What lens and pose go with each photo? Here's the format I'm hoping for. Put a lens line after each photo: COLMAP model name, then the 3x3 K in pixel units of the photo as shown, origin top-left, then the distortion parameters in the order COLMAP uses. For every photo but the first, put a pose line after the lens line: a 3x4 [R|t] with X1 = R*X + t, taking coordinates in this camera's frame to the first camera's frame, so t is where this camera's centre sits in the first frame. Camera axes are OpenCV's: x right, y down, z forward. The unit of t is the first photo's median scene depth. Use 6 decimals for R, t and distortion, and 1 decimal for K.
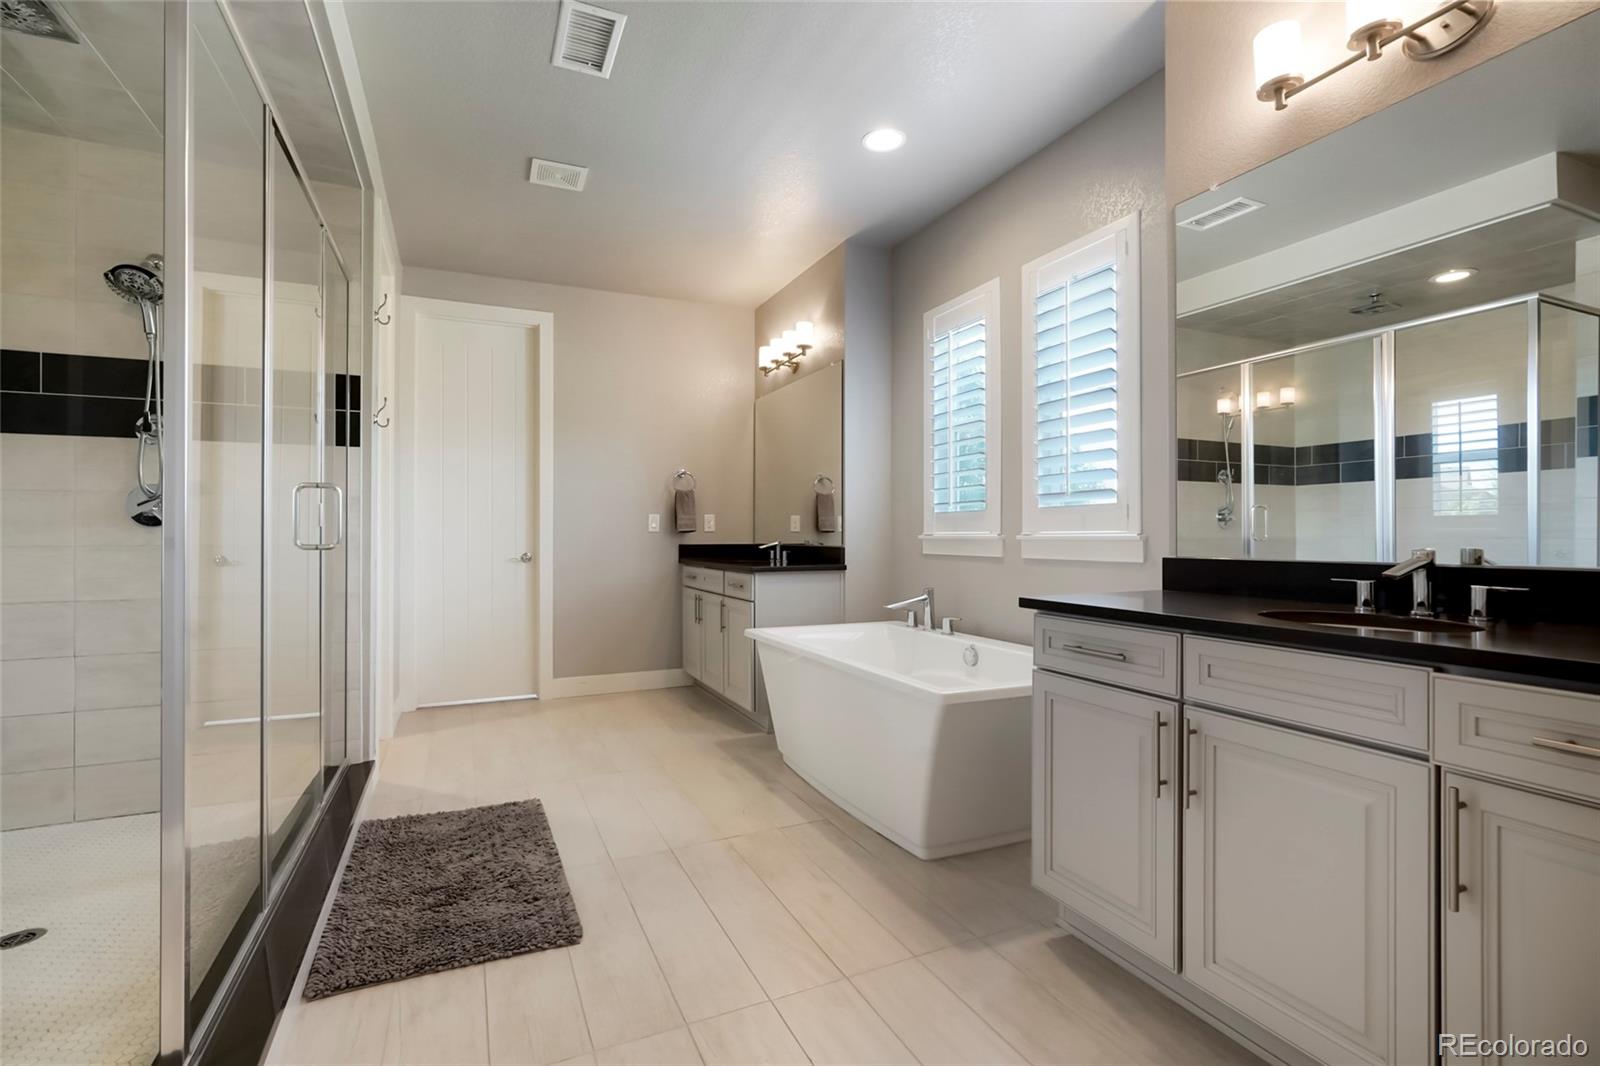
lens RADIAL K [[731.6, 0, 786.5], [0, 731.6, 535.7], [0, 0, 1]] dist [-0.008271, 0.001518]
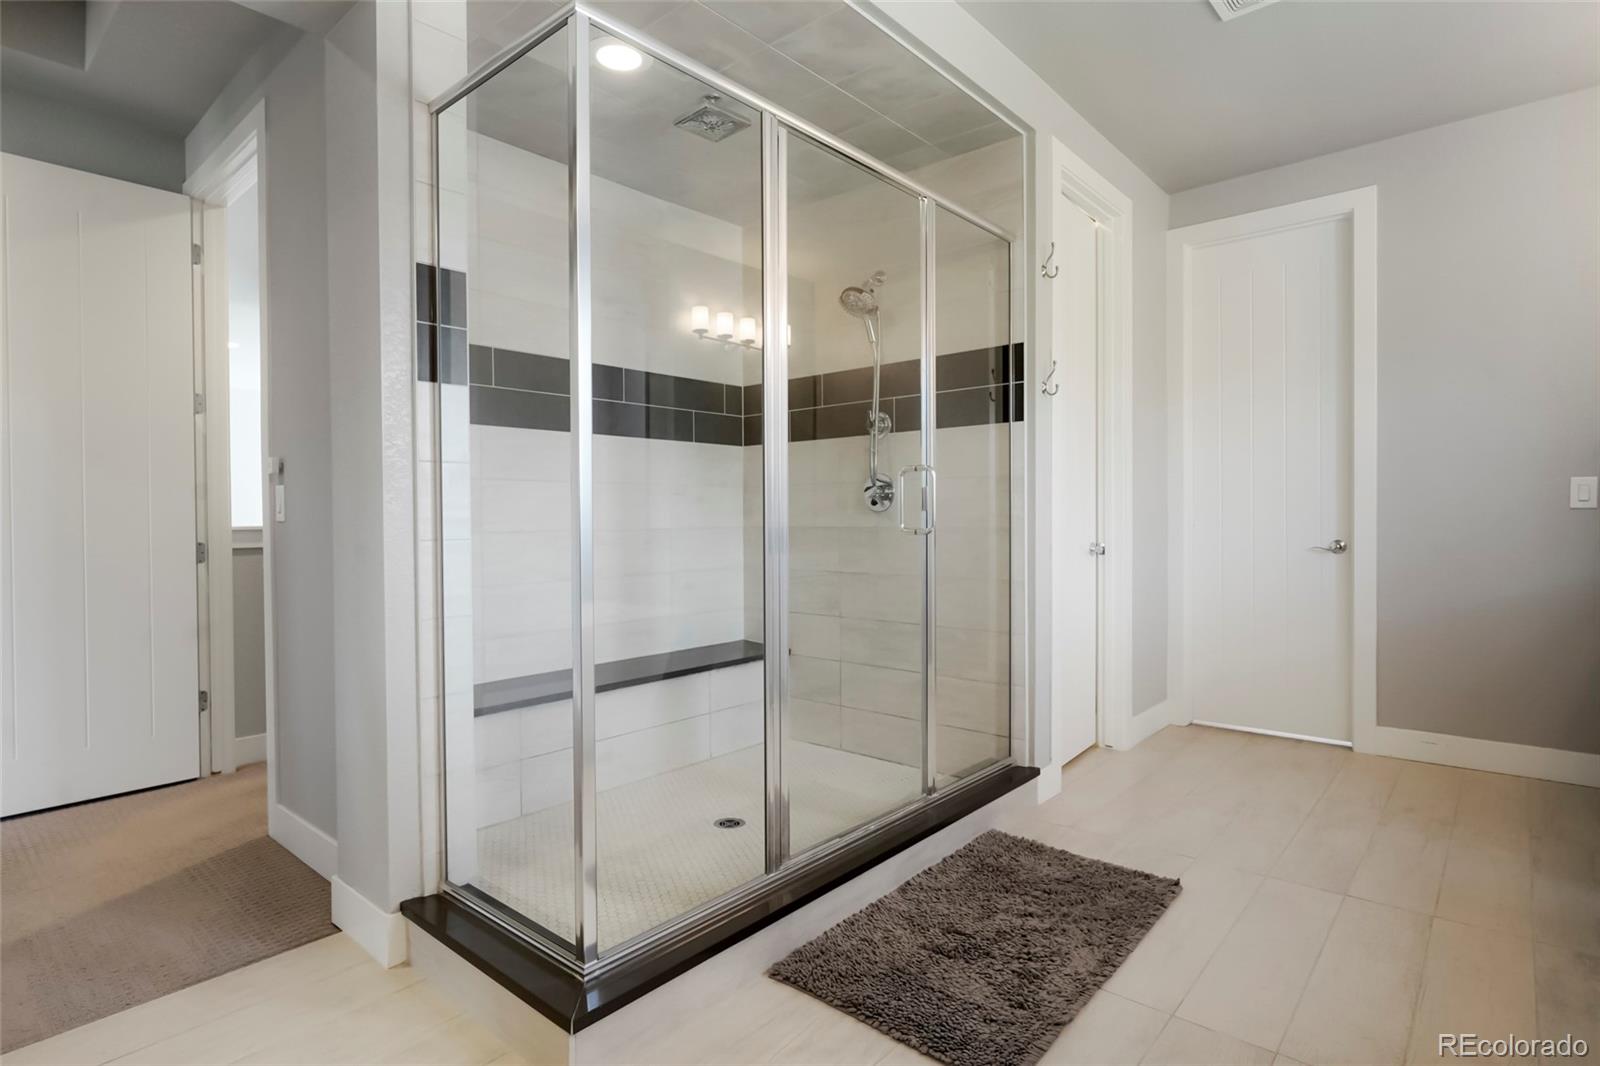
lens RADIAL K [[818.3, 0, 795.4], [0, 818.3, 522.1], [0, 0, 1]] dist [-0.006448, 0.000674]
pose [[0.422385, 0.006390, -0.906394, 0.233136], [0.005958, 0.999934, 0.009826, -0.007076], [0.906397, -0.009551, 0.422319, 0.323346]]
